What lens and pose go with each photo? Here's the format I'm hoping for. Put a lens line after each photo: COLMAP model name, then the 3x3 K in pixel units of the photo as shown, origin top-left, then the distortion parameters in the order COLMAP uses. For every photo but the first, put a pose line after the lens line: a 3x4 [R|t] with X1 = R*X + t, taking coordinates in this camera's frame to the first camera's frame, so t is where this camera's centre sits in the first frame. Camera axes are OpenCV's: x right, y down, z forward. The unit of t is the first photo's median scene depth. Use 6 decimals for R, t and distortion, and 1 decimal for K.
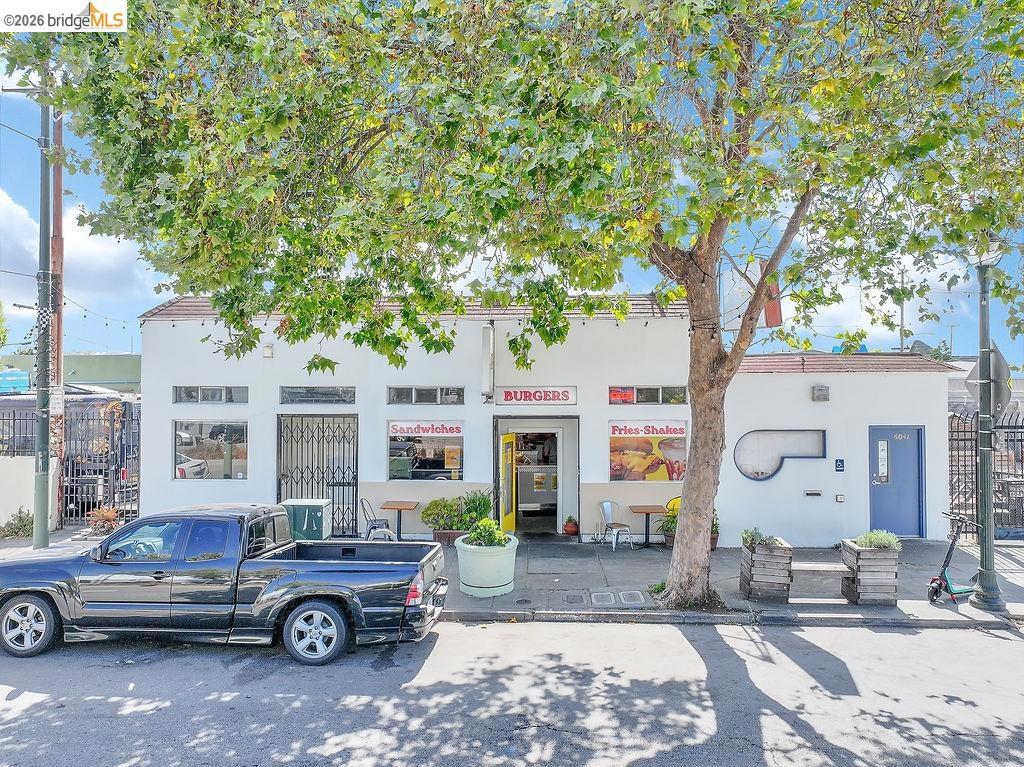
lens RADIAL K [[731.3, 0, 514.3], [0, 731.3, 380.1], [0, 0, 1]] dist [-0.007254, 0.019538]
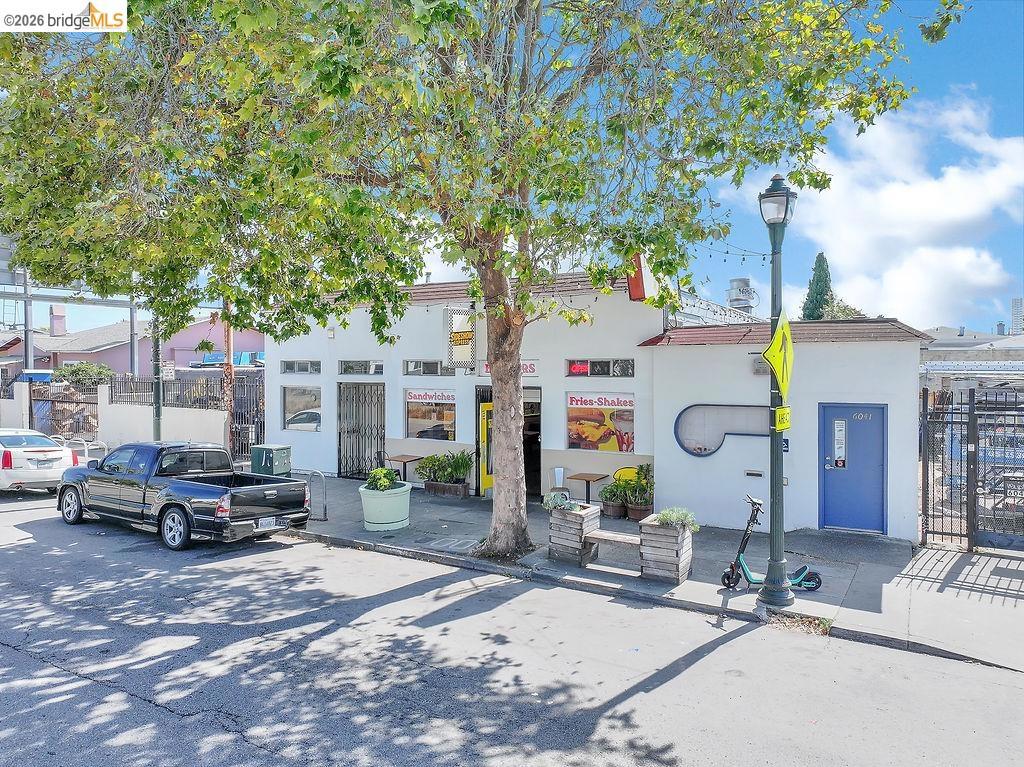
lens RADIAL K [[731.3, 0, 514.3], [0, 731.3, 380.1], [0, 0, 1]] dist [-0.007254, 0.019538]
pose [[0.866367, 0.010003, -0.499308, 0.613452], [0.008020, 0.999392, 0.033938, 0.001897], [0.499344, -0.033407, 0.865759, 0.046160]]
